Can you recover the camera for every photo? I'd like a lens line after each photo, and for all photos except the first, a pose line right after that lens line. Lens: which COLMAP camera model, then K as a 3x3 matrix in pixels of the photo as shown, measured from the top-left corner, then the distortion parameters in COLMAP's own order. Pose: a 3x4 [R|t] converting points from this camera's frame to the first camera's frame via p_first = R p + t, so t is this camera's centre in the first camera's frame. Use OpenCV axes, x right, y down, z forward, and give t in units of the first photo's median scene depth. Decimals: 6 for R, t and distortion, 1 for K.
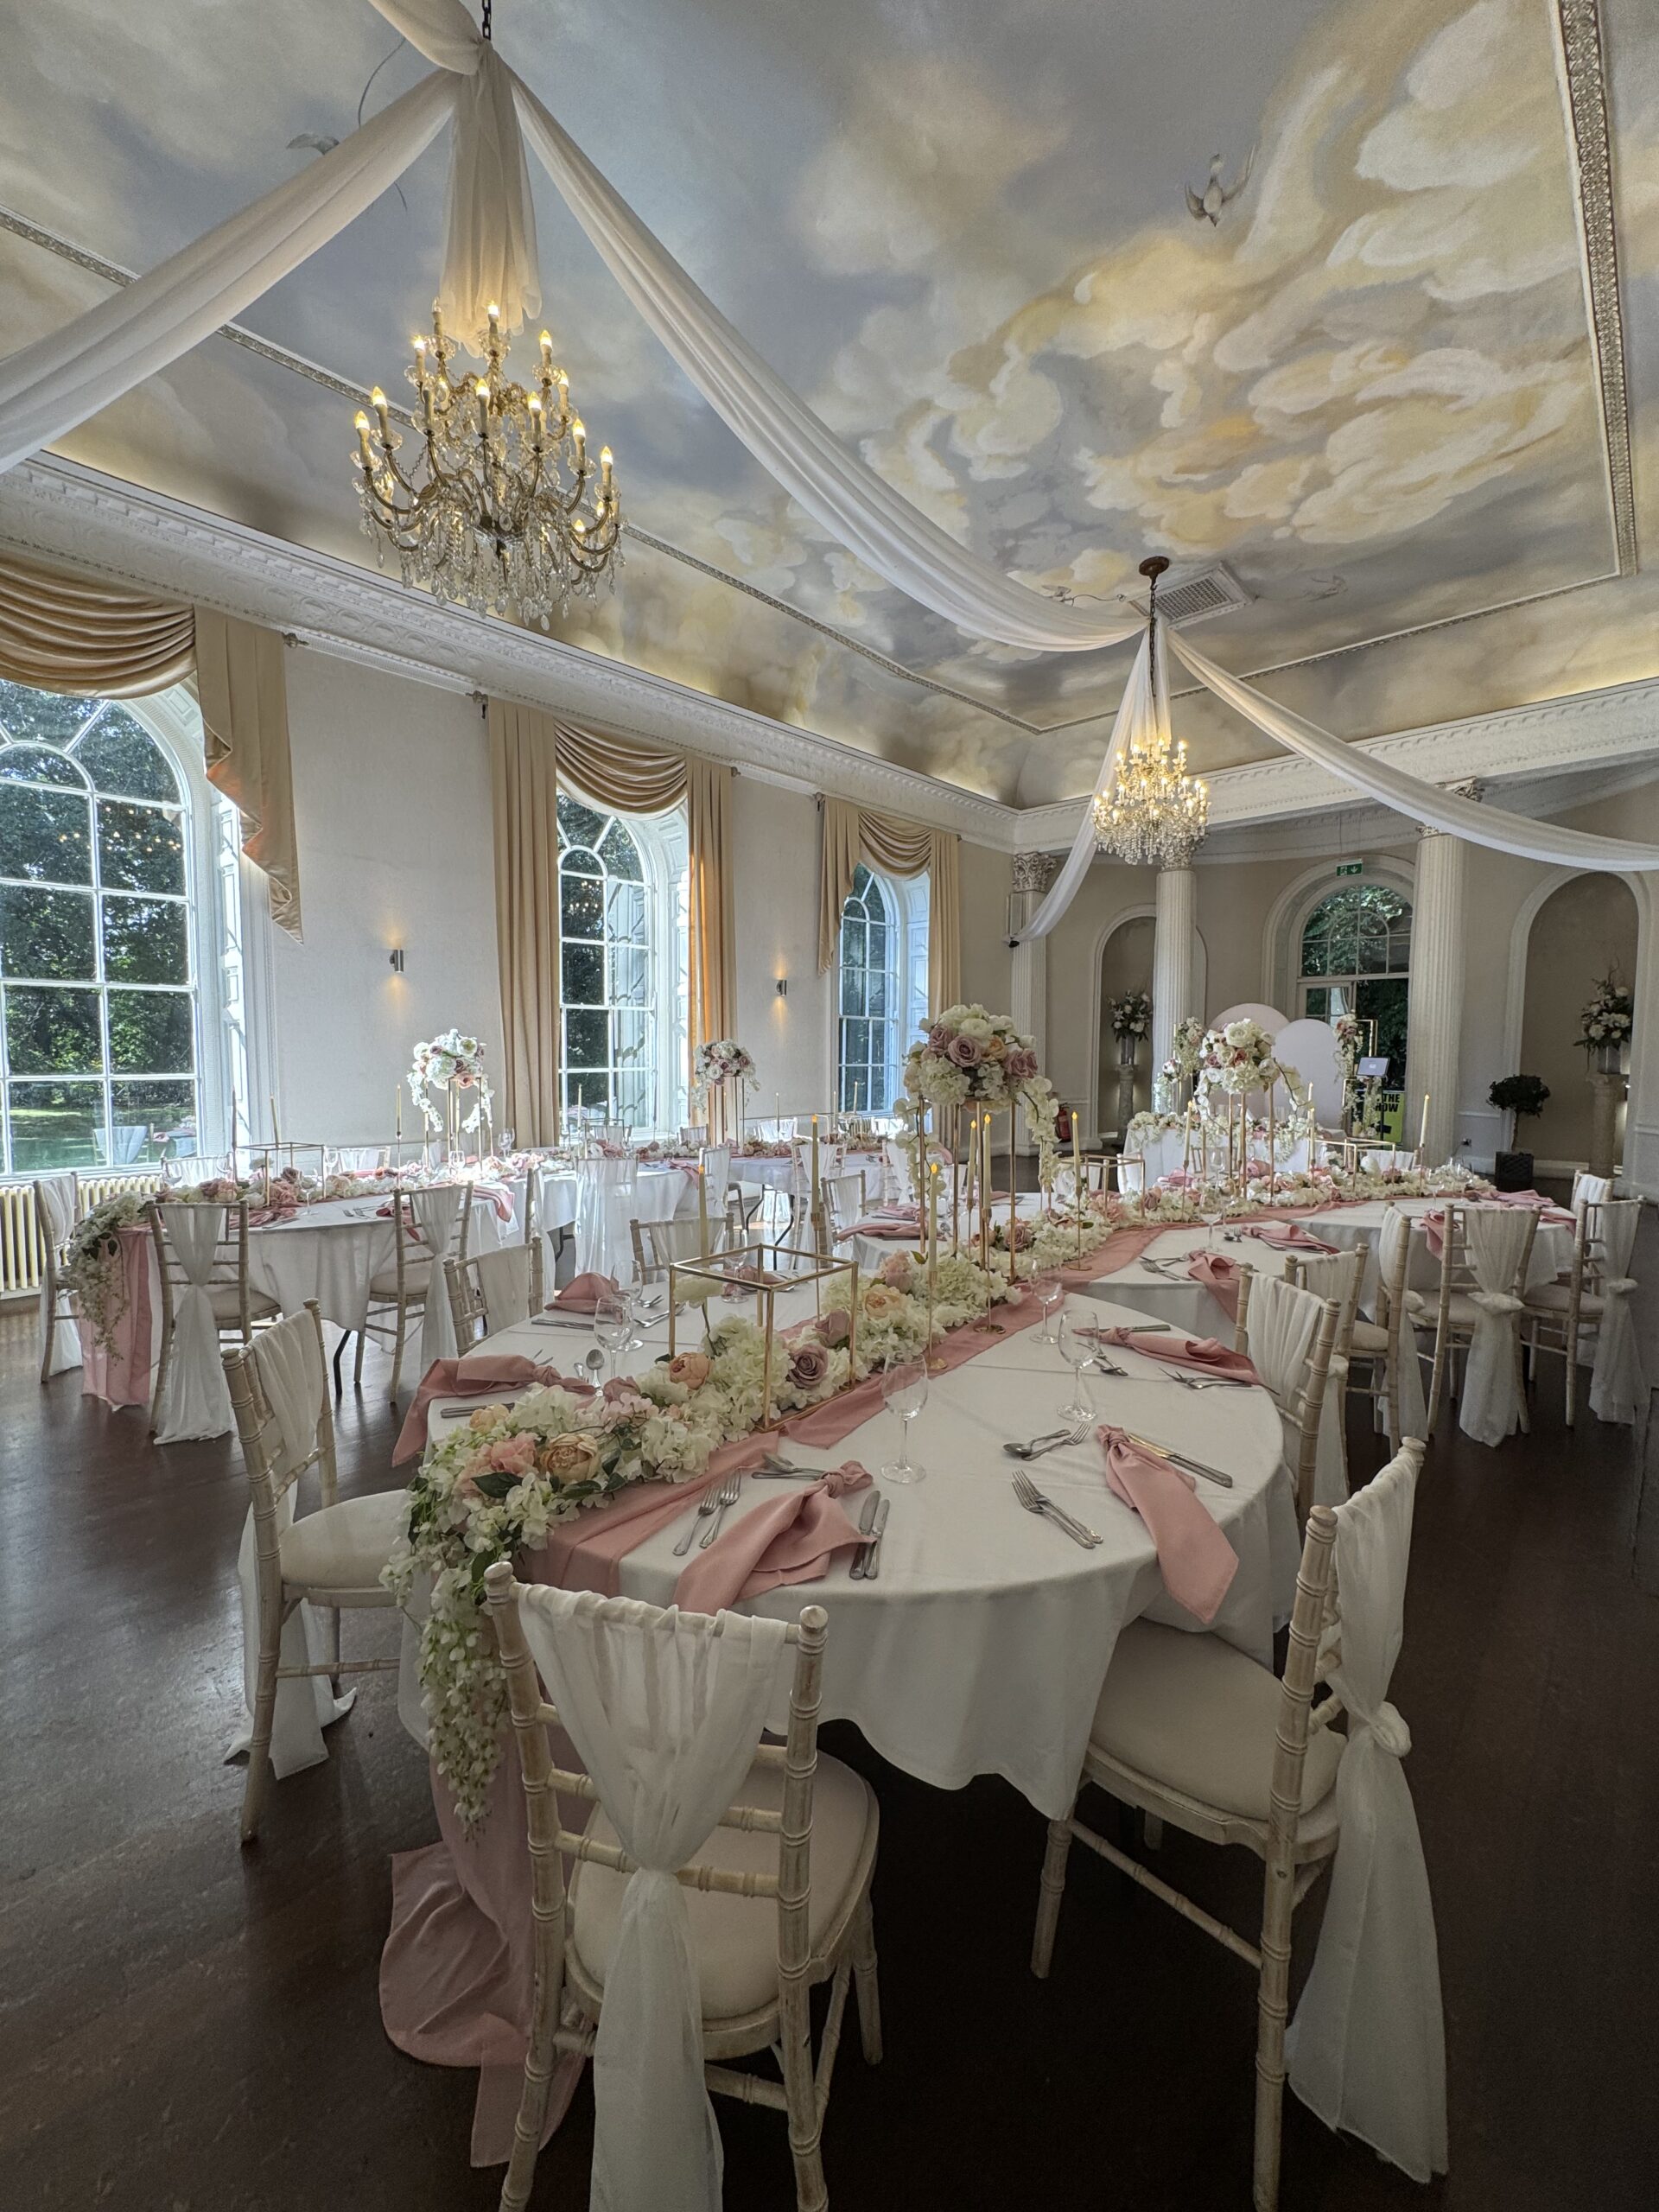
lens RADIAL K [[887.2, 0, 825.1], [0, 887.2, 1099.6], [0, 0, 1]] dist [-0.002103, 0.000059]
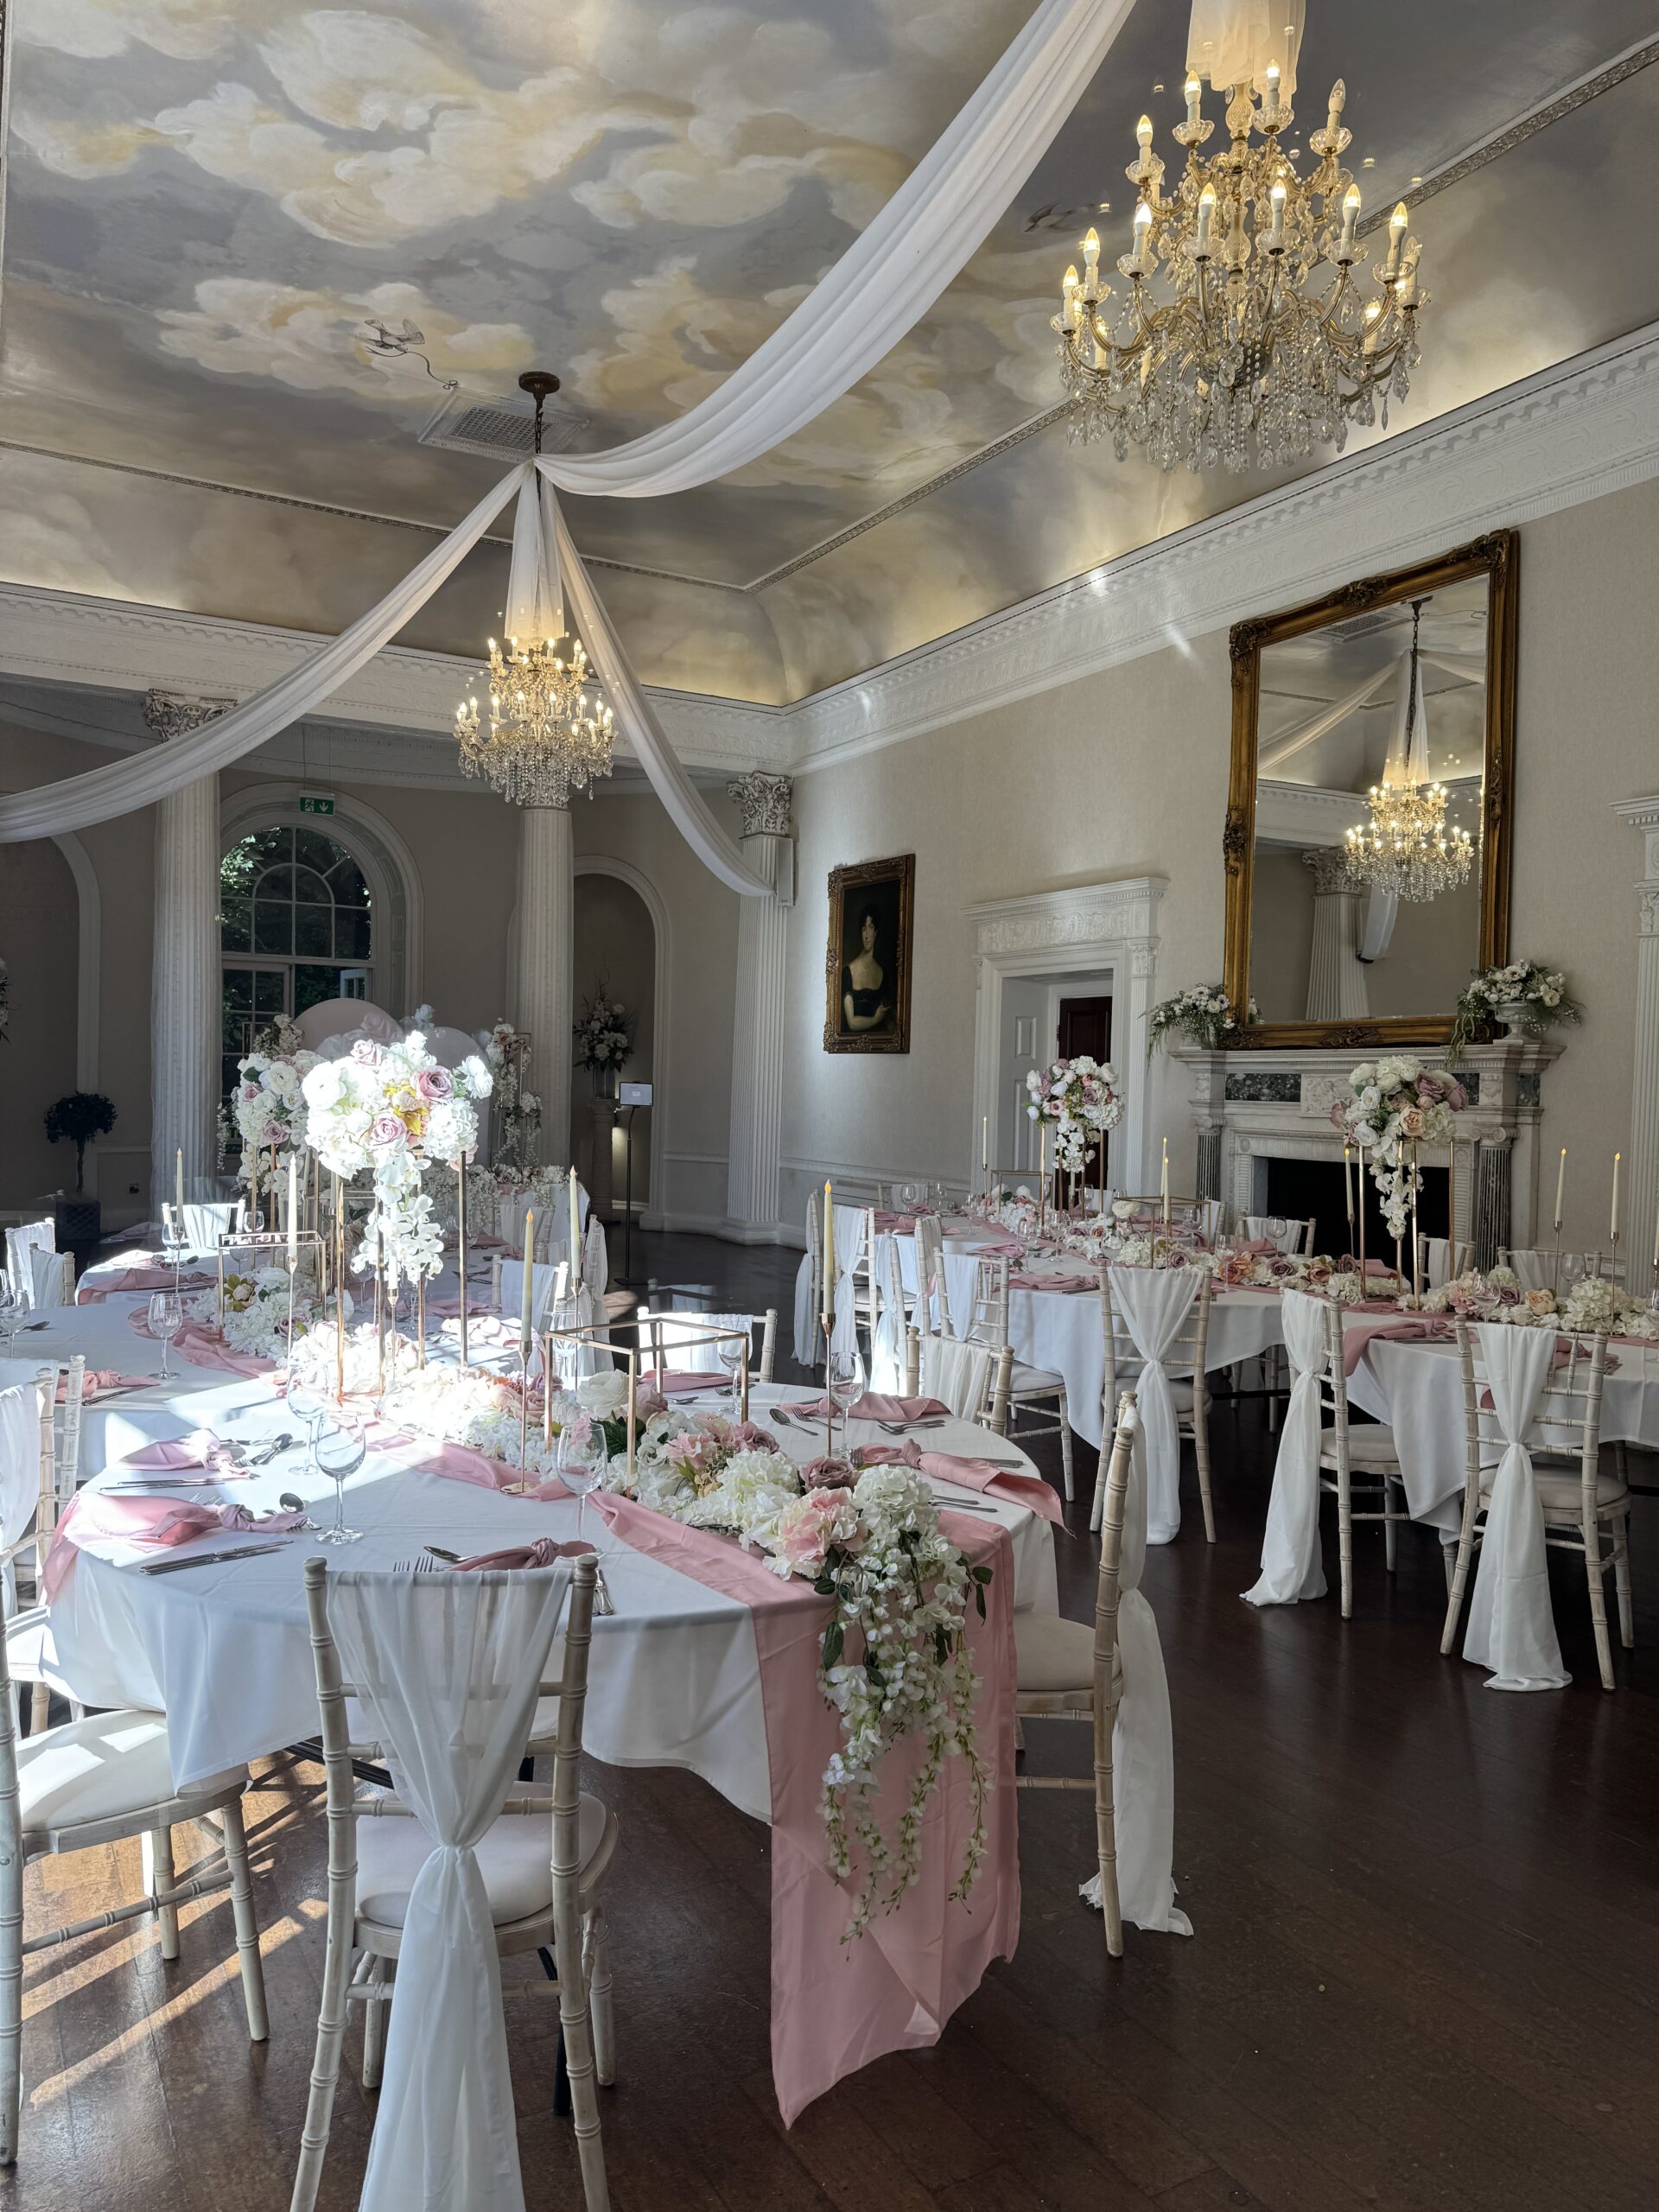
lens RADIAL K [[1547.8, 0, 799.3], [0, 1547.8, 1128.4], [0, 0, 1]] dist [0.041025, -0.020982]
pose [[0.303235, -0.030079, 0.952441, -1.083650], [0.032242, 0.999253, 0.021292, -0.051947], [-0.952370, 0.024252, 0.303978, 0.641460]]
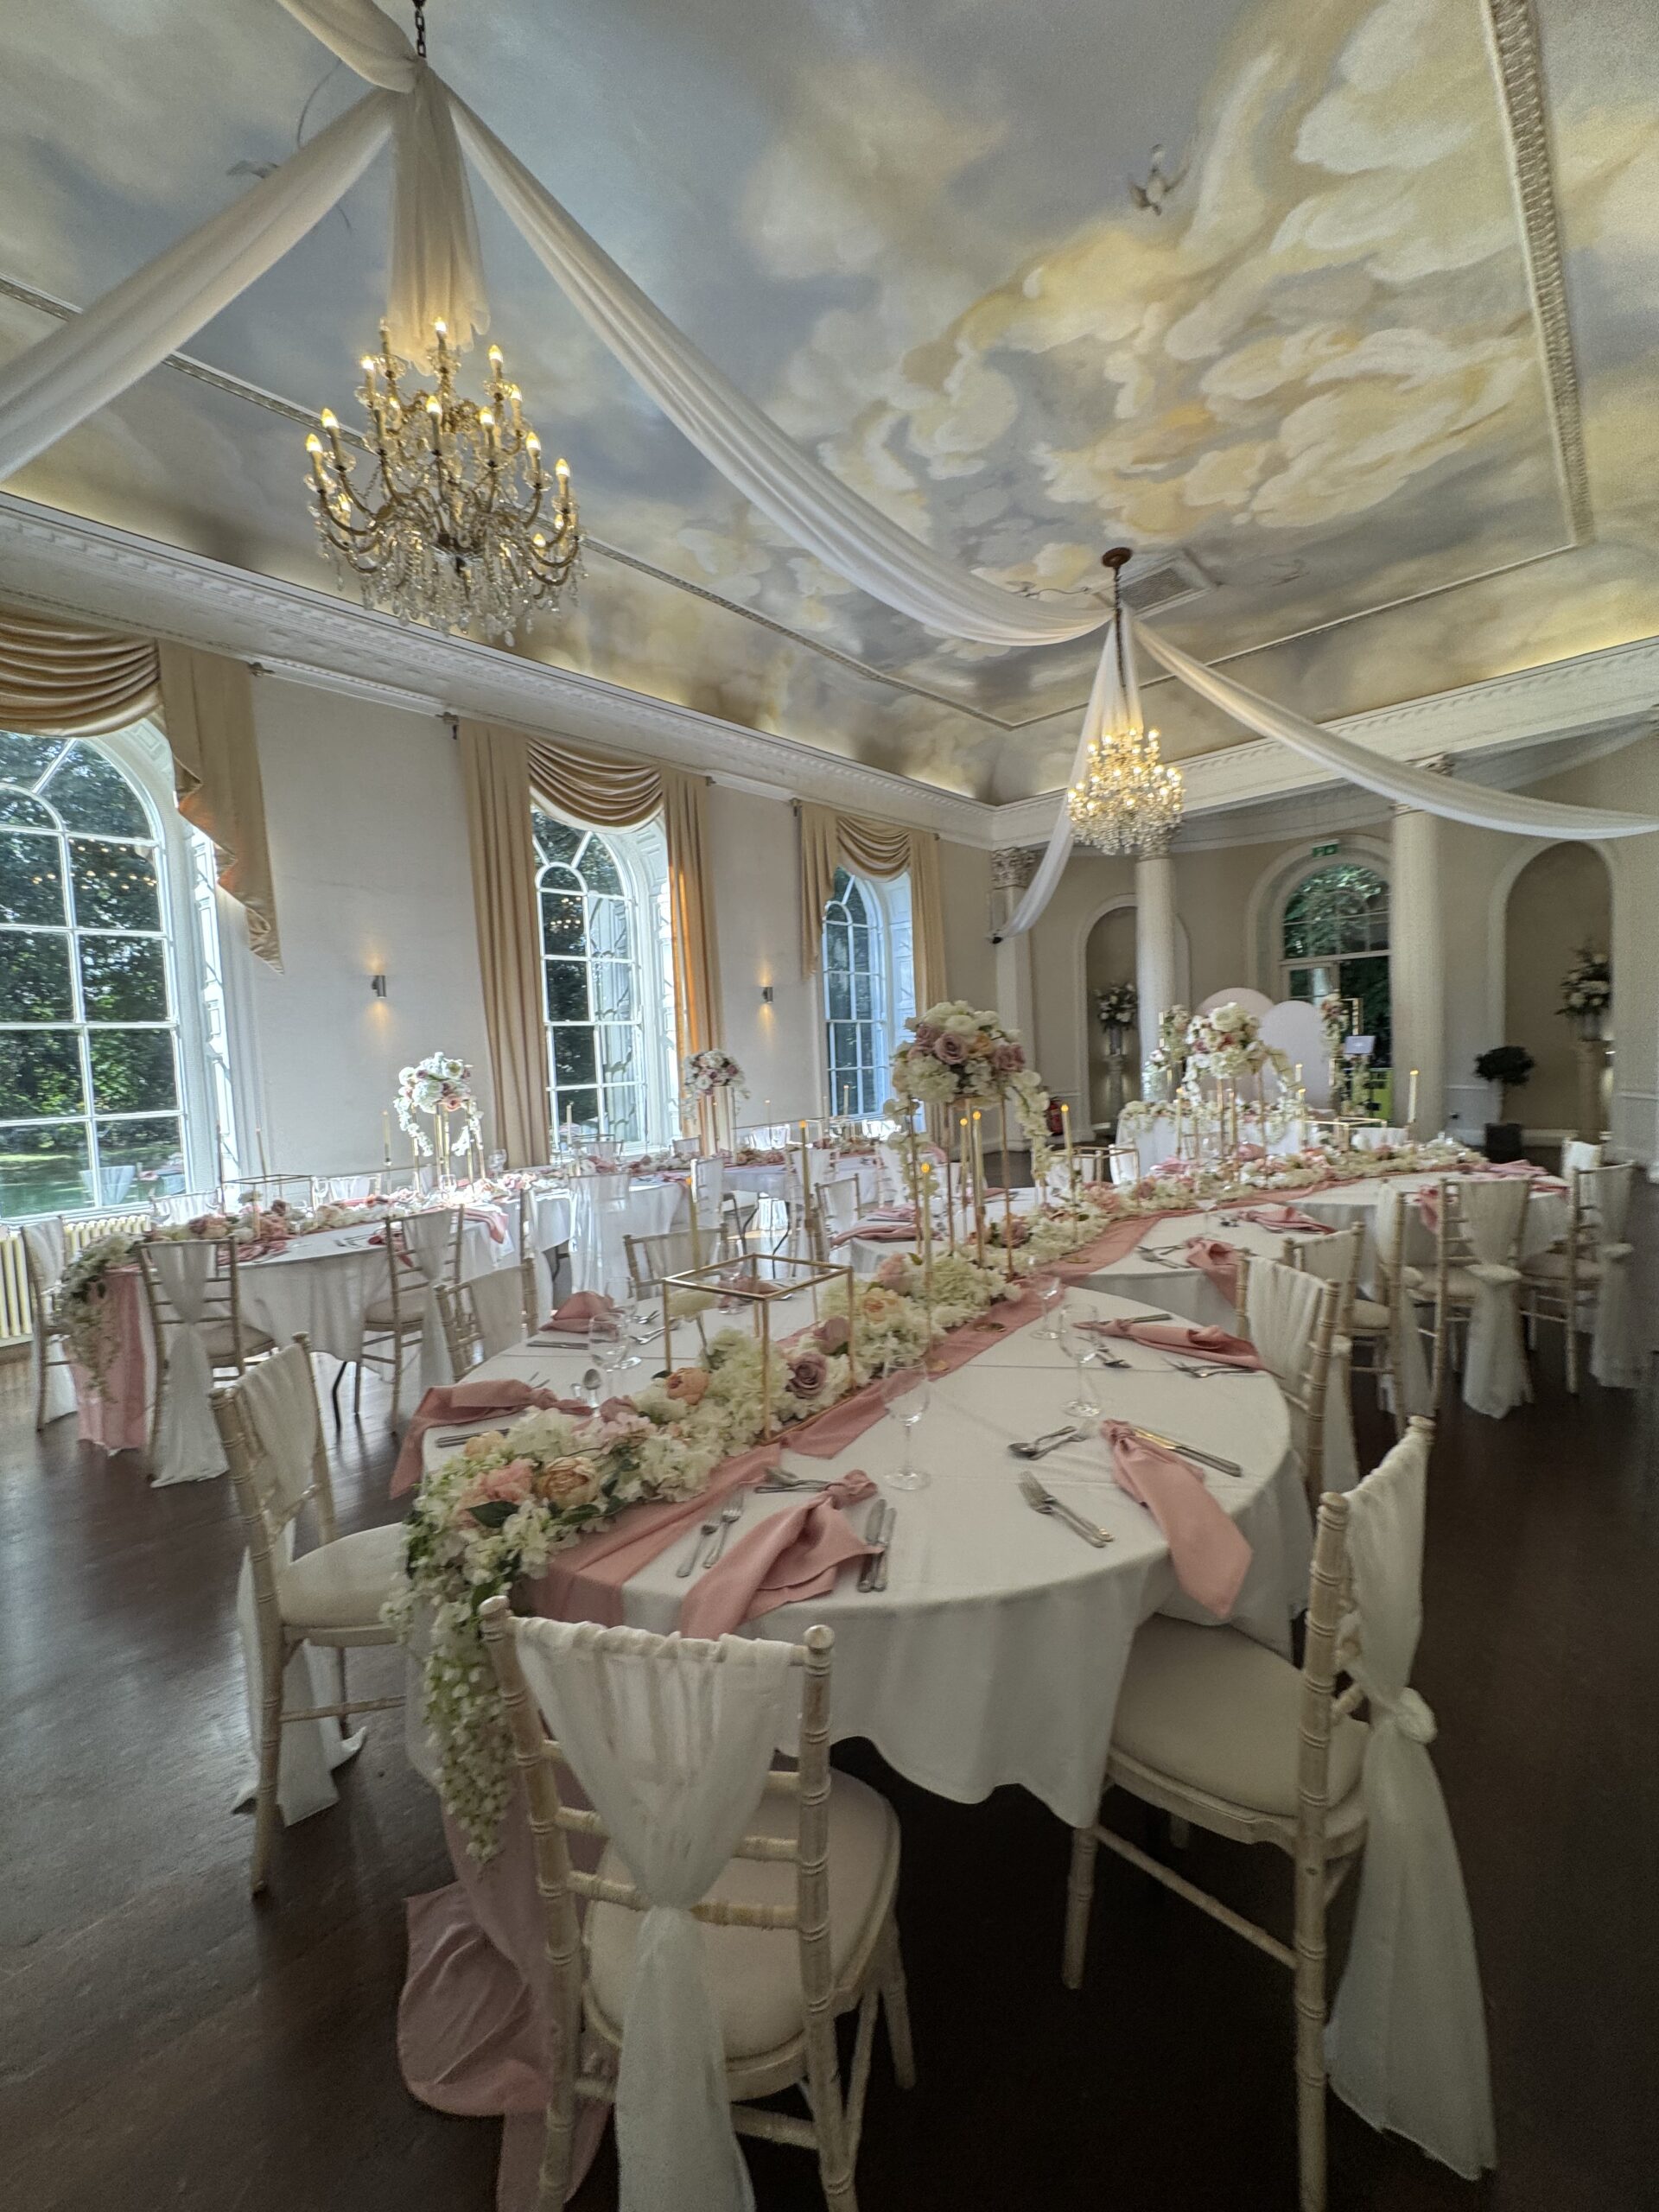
lens RADIAL K [[887.2, 0, 827.6], [0, 887.2, 1099.3], [0, 0, 1]] dist [-0.002103, 0.000059]
pose [[0.998706, -0.049422, 0.011990, 0.003054], [0.049494, 0.998758, -0.005722, 0.000548], [-0.011693, 0.006308, 0.999912, 0.005964]]
